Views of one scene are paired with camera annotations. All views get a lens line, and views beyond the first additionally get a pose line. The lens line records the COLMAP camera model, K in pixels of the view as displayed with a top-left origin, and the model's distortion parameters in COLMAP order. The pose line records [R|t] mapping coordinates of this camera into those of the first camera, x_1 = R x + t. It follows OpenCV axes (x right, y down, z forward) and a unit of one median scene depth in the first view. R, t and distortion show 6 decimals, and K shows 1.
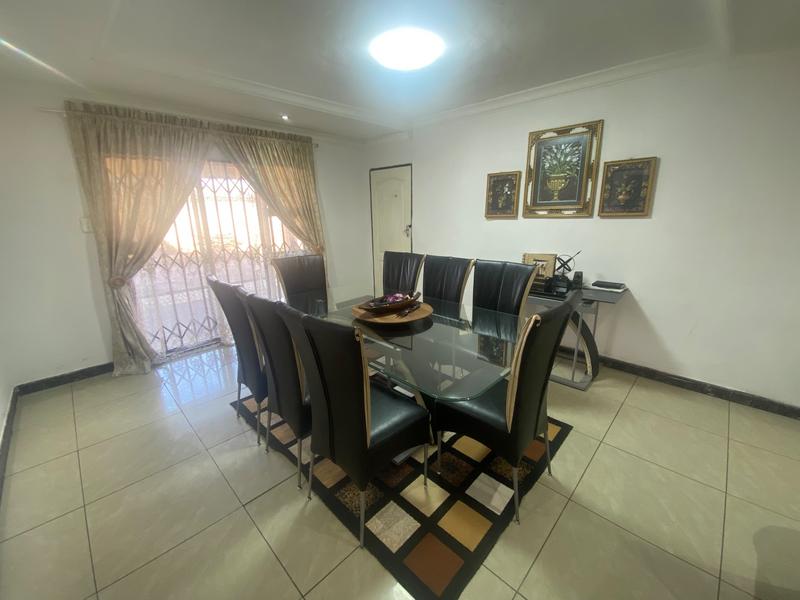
lens RADIAL K [[328.3, 0, 400.6], [0, 328.3, 302.4], [0, 0, 1]] dist [-0.005912, -0.002078]
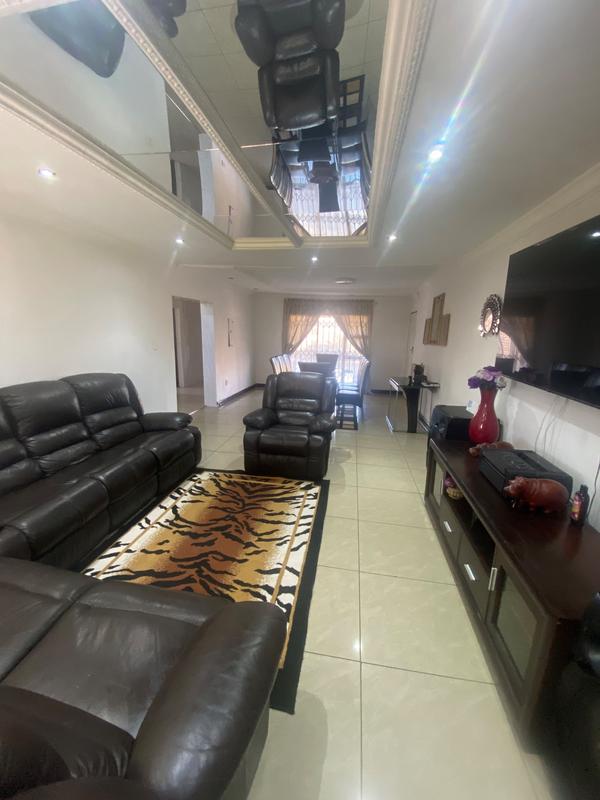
lens RADIAL K [[328.3, 0, 301.8], [0, 328.3, 402.0], [0, 0, 1]] dist [-0.005912, -0.002078]
pose [[0.572227, 0.199688, -0.795412, 2.427366], [-0.263211, 0.963310, 0.052483, 0.179612], [0.776709, 0.179329, 0.603792, -0.821071]]
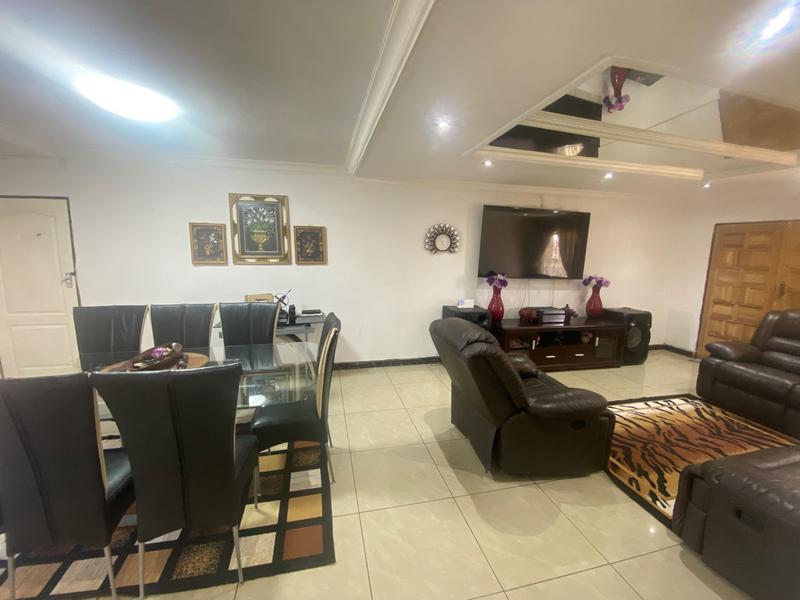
lens RADIAL K [[328.3, 0, 399.5], [0, 328.3, 300.9], [0, 0, 1]] dist [-0.005912, -0.002078]
pose [[0.525946, -0.098215, 0.844828, -0.339087], [0.200128, 0.979711, -0.010693, -0.009260], [-0.826638, 0.174698, 0.534931, -0.065086]]
